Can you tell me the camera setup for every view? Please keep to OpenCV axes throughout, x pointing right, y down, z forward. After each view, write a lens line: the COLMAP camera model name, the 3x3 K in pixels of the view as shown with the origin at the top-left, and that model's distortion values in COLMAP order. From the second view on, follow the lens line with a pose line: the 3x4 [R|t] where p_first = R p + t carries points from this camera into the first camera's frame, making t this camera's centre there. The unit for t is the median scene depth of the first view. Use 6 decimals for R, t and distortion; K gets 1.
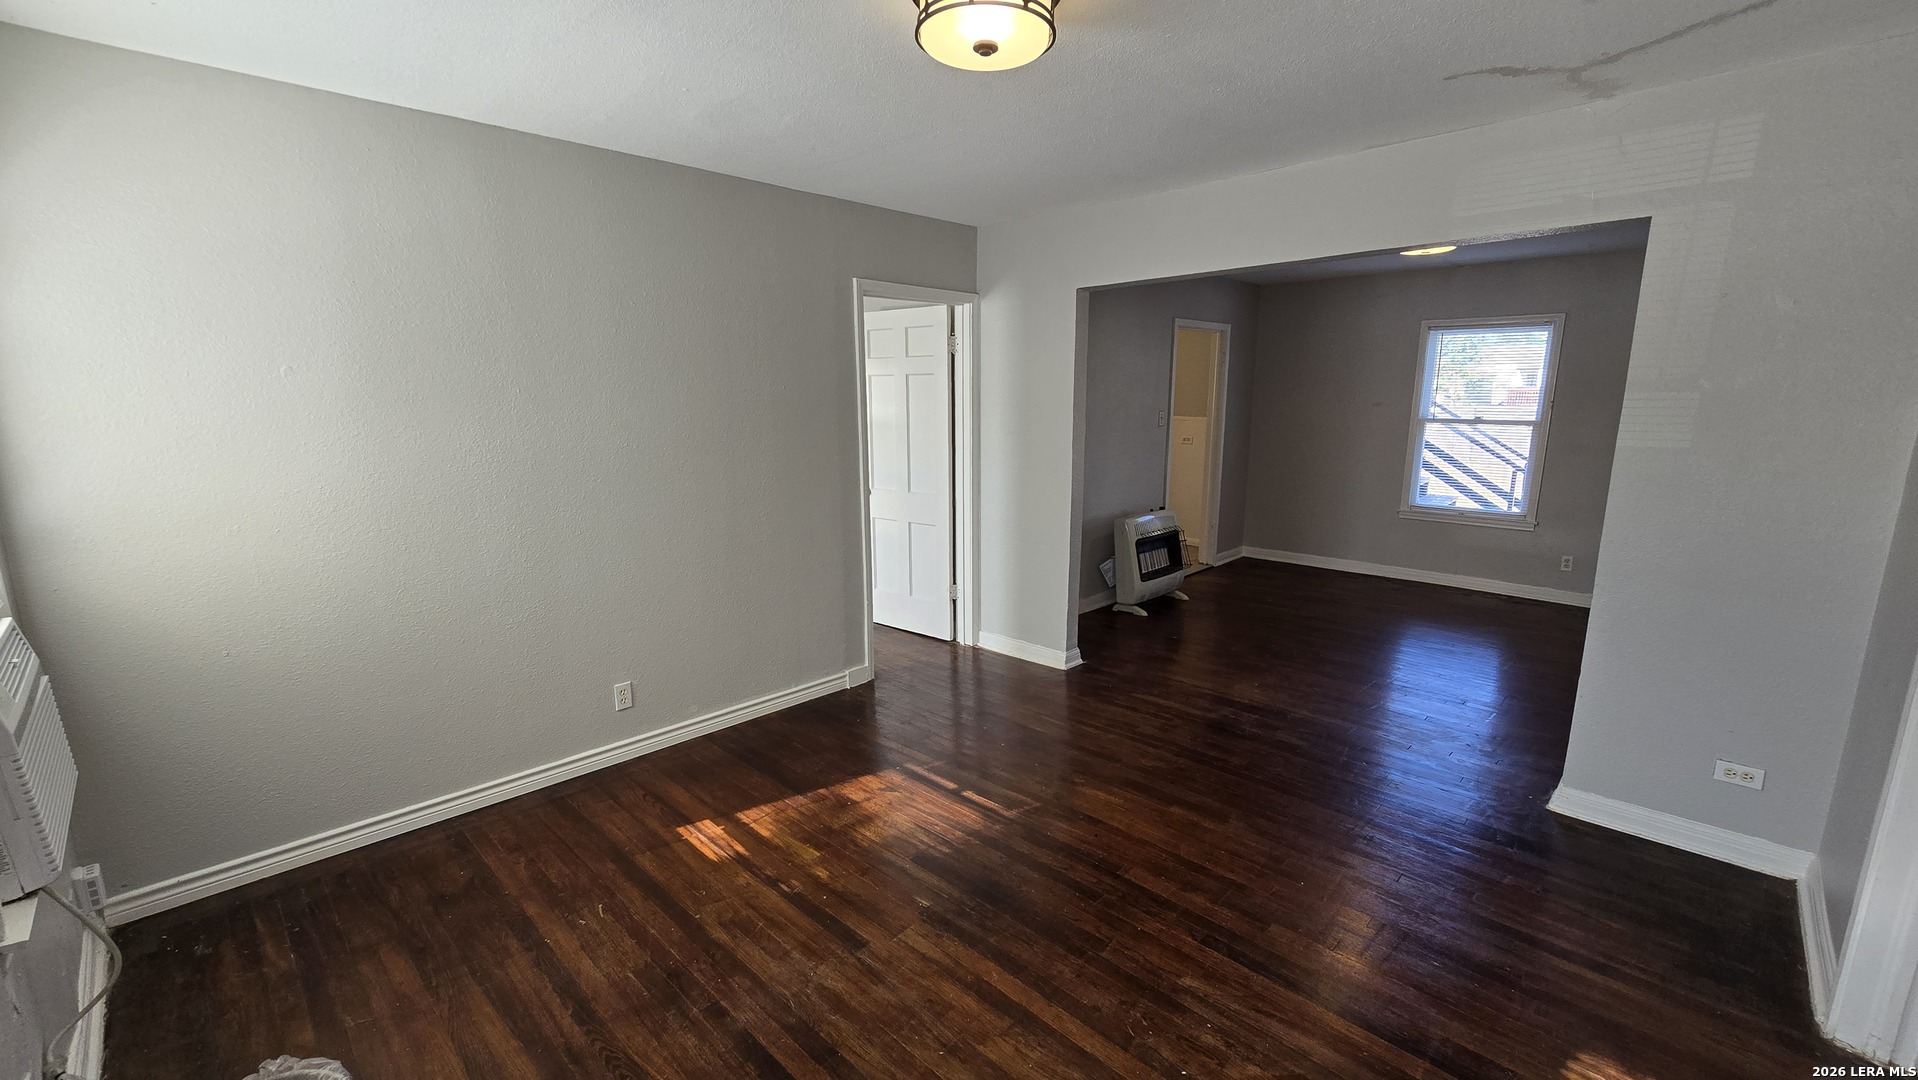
lens RADIAL K [[793.7, 0, 952.3], [0, 793.7, 536.4], [0, 0, 1]] dist [-0.000648, -0.000266]
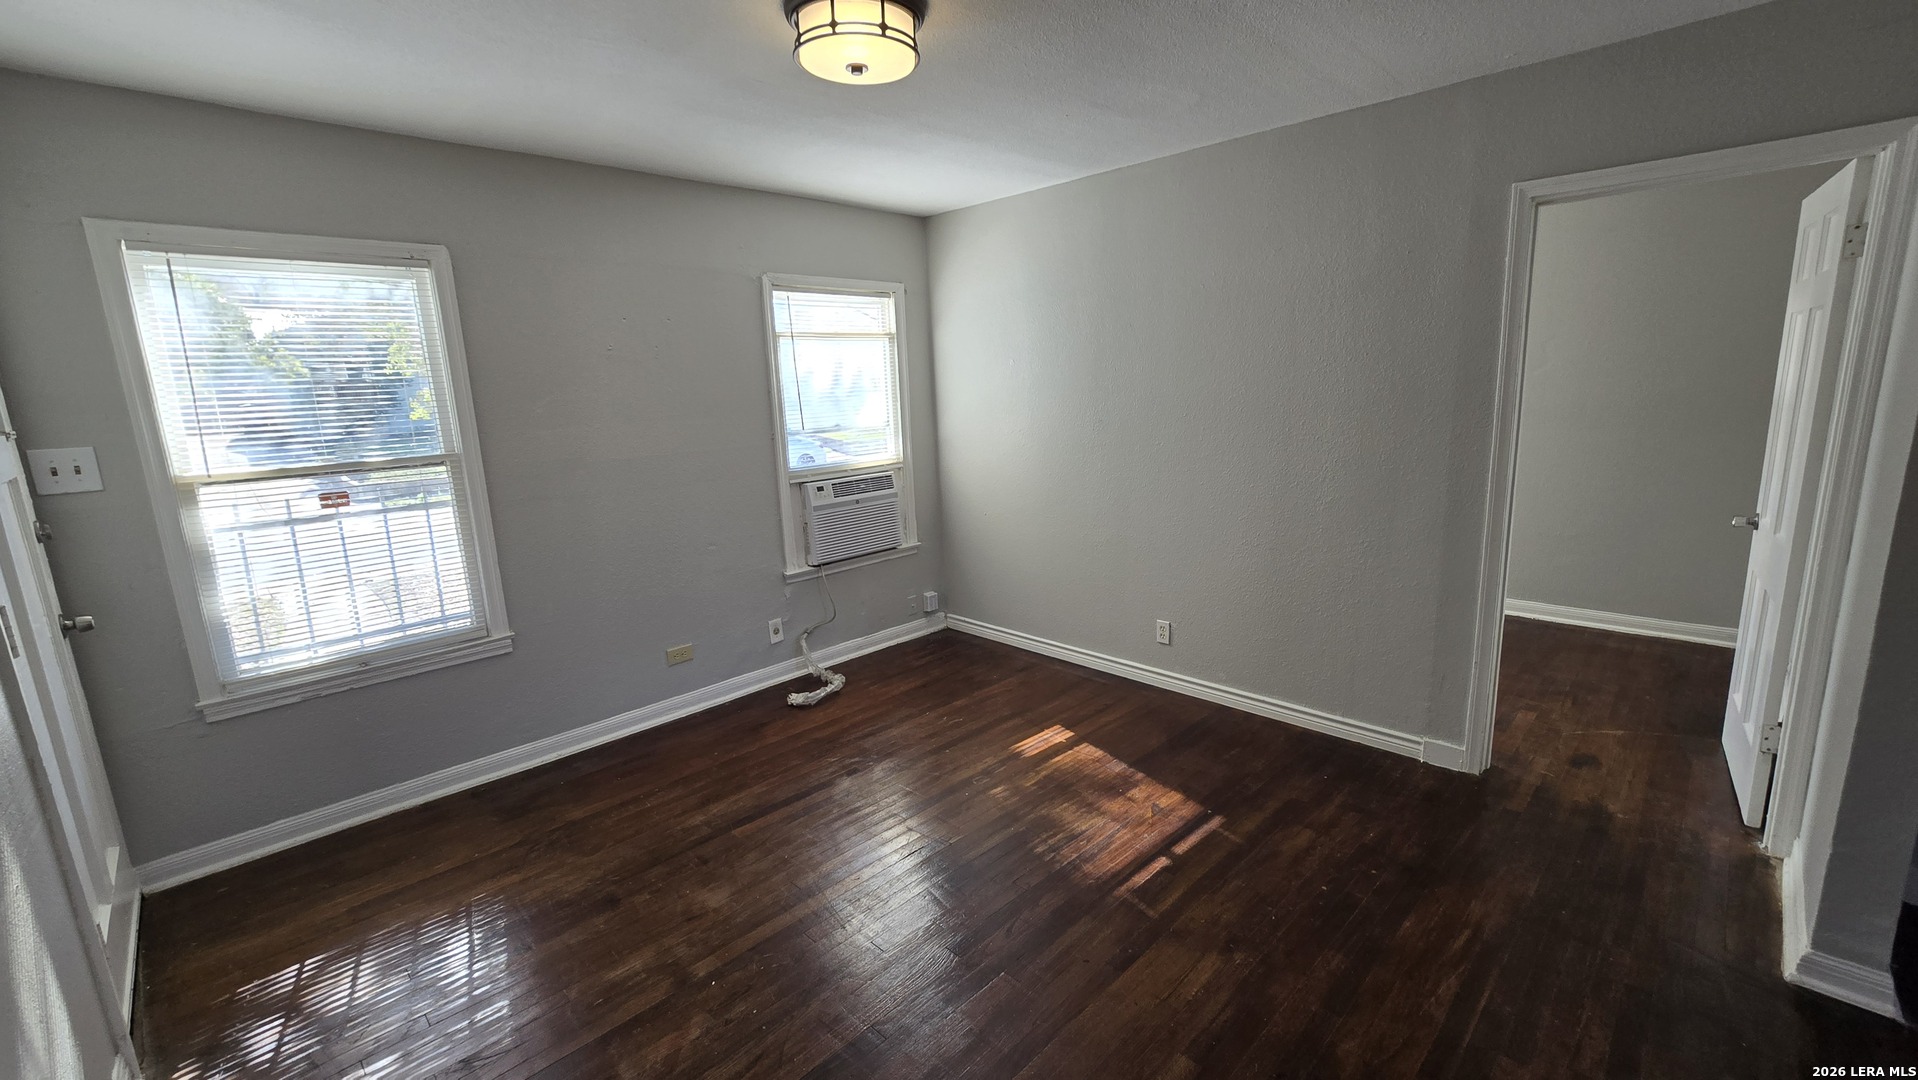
lens RADIAL K [[793.7, 0, 952.3], [0, 793.7, 536.4], [0, 0, 1]] dist [-0.000648, -0.000266]
pose [[-0.007739, 0.200638, -0.979635, 0.758360], [-0.142028, 0.969512, 0.199686, -0.130349], [0.989832, 0.140681, 0.020993, 0.730669]]
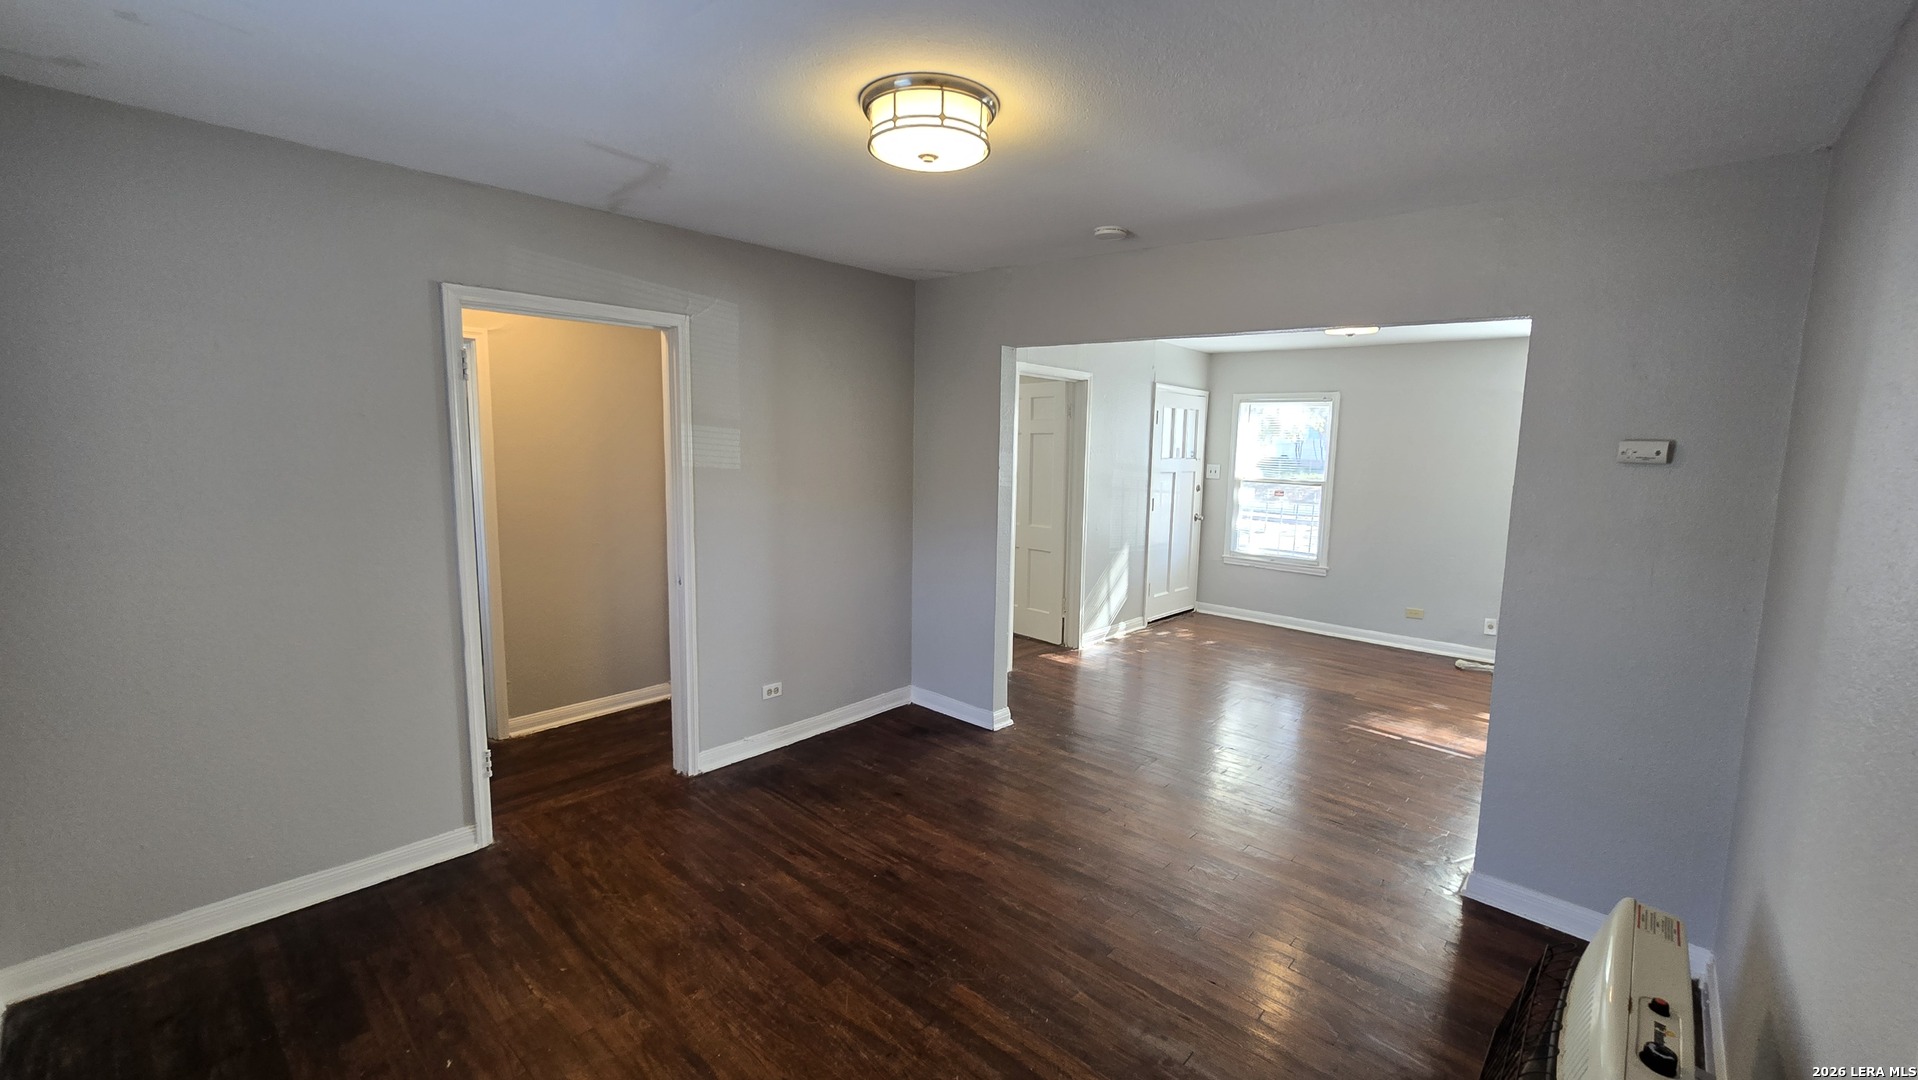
lens RADIAL K [[784.4, 0, 962.0], [0, 784.4, 532.3], [0, 0, 1]] dist [-0.000654, -0.000133]
pose [[-0.998970, -0.013469, -0.043327, 0.883806], [-0.025674, 0.955147, 0.295016, -0.435707], [0.037410, 0.295825, -0.954509, 2.244536]]
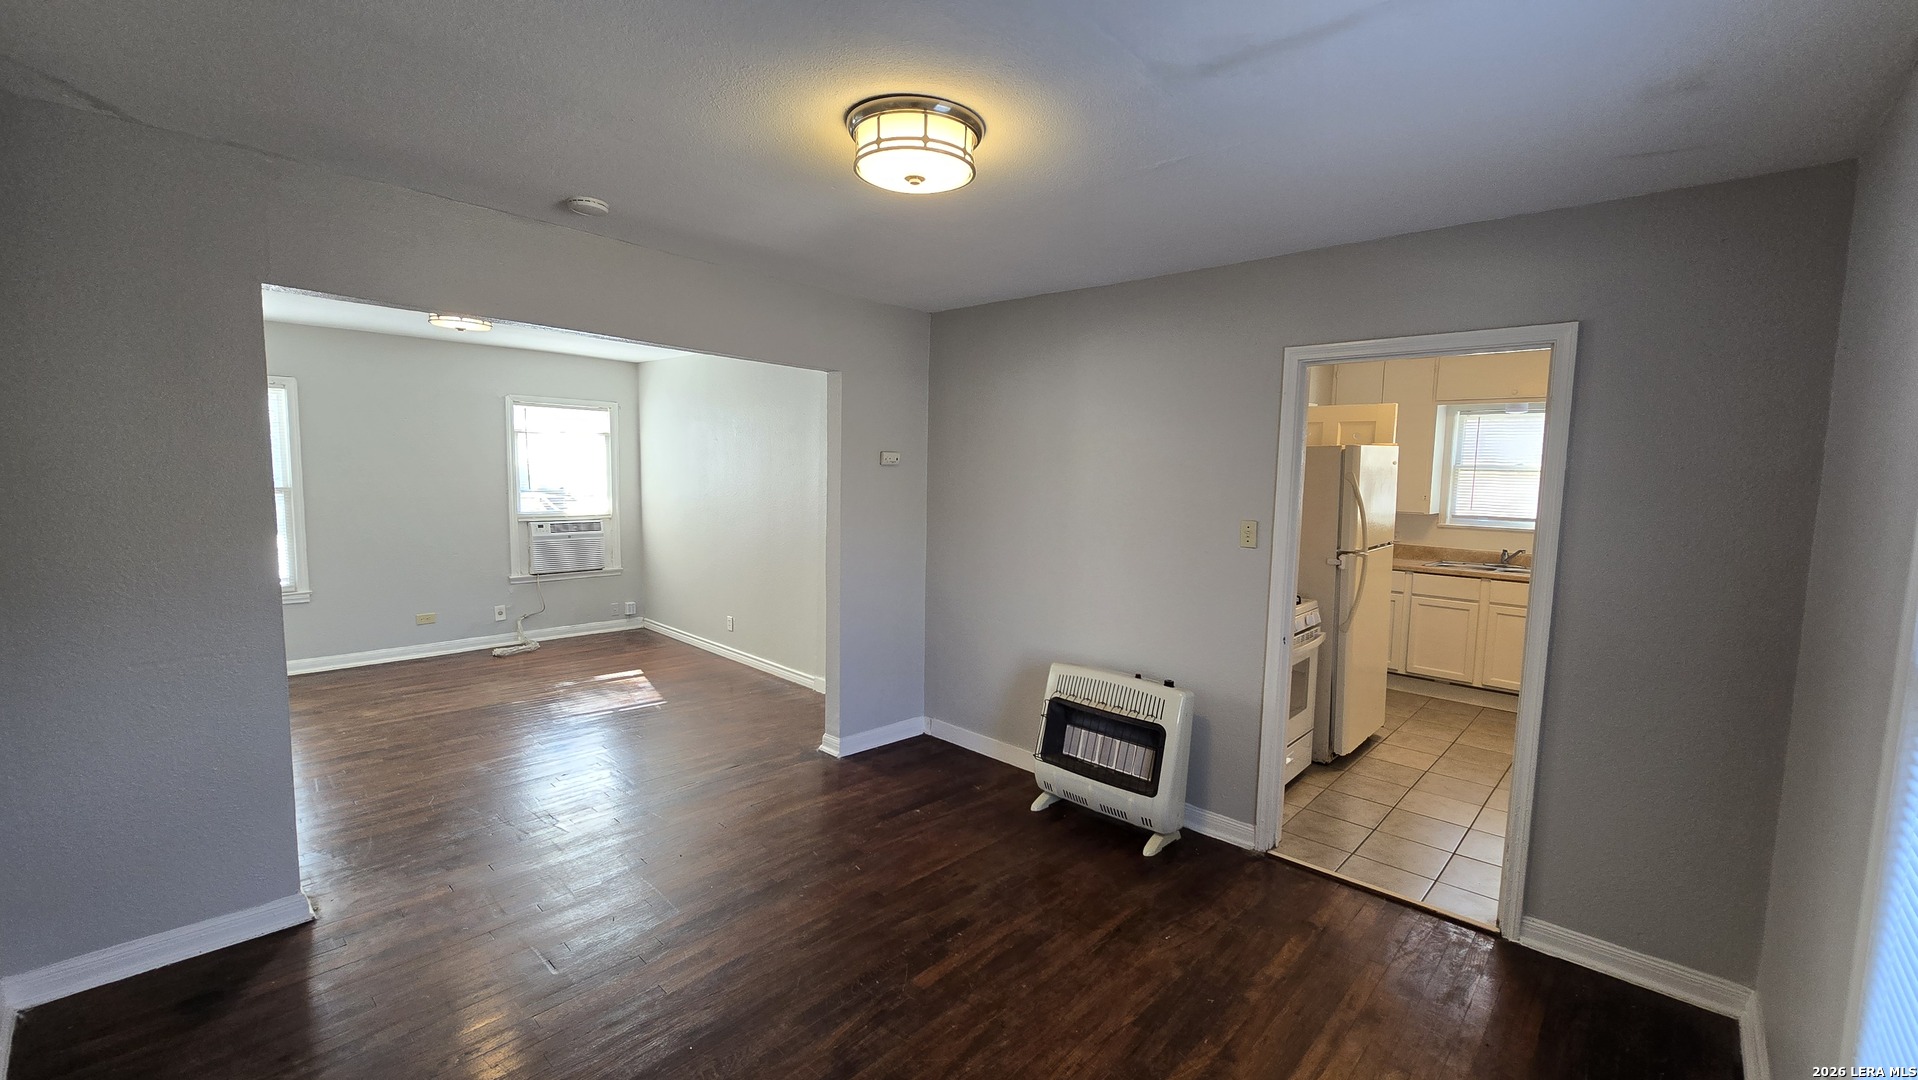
lens RADIAL K [[793.7, 0, 952.3], [0, 793.7, 536.4], [0, 0, 1]] dist [-0.000648, -0.000266]
pose [[0.012169, 0.098161, -0.995096, 1.601424], [-0.202842, 0.974721, 0.093671, -0.313264], [0.979136, 0.200708, 0.031773, 1.572989]]
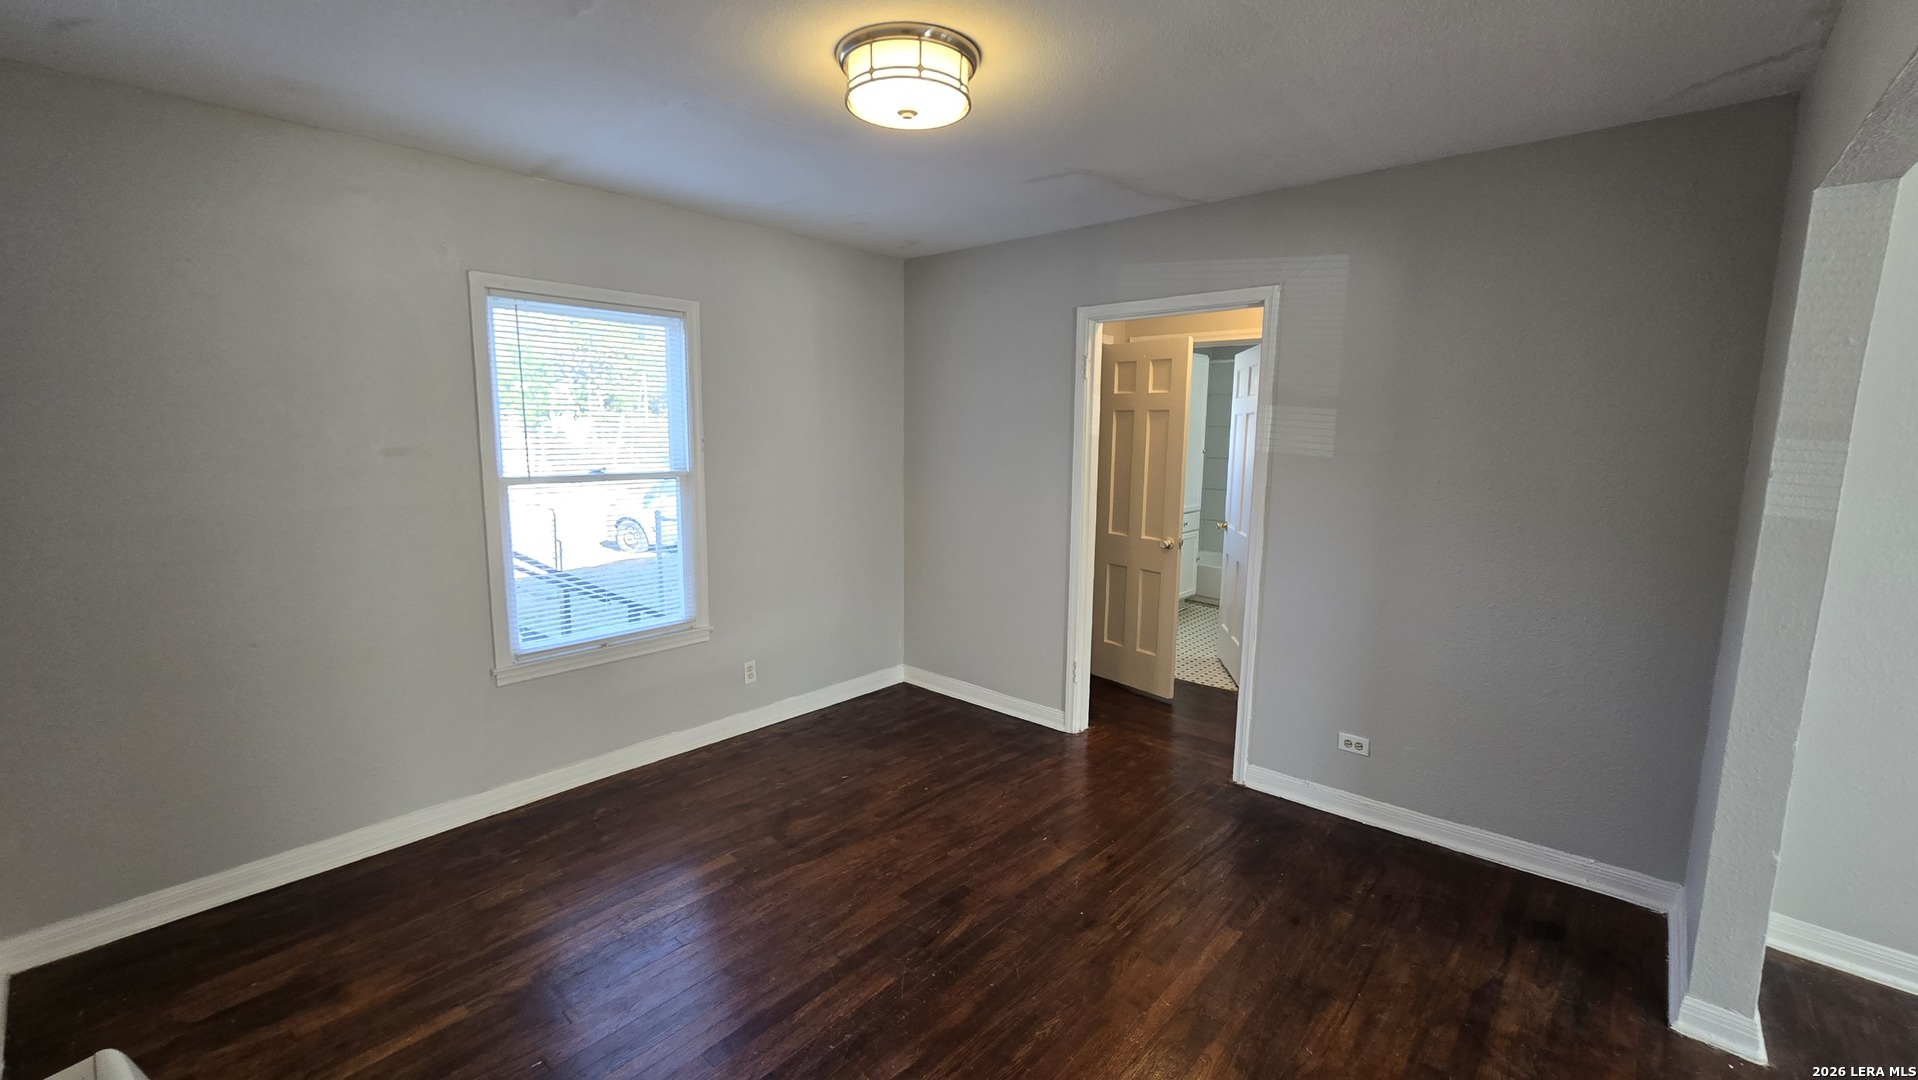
lens RADIAL K [[784.4, 0, 962.0], [0, 784.4, 532.3], [0, 0, 1]] dist [-0.000654, -0.000133]
pose [[-0.056218, -0.131853, 0.989674, 0.186004], [0.167143, 0.976010, 0.139527, -0.284340], [-0.984329, 0.173261, -0.032831, 1.541401]]
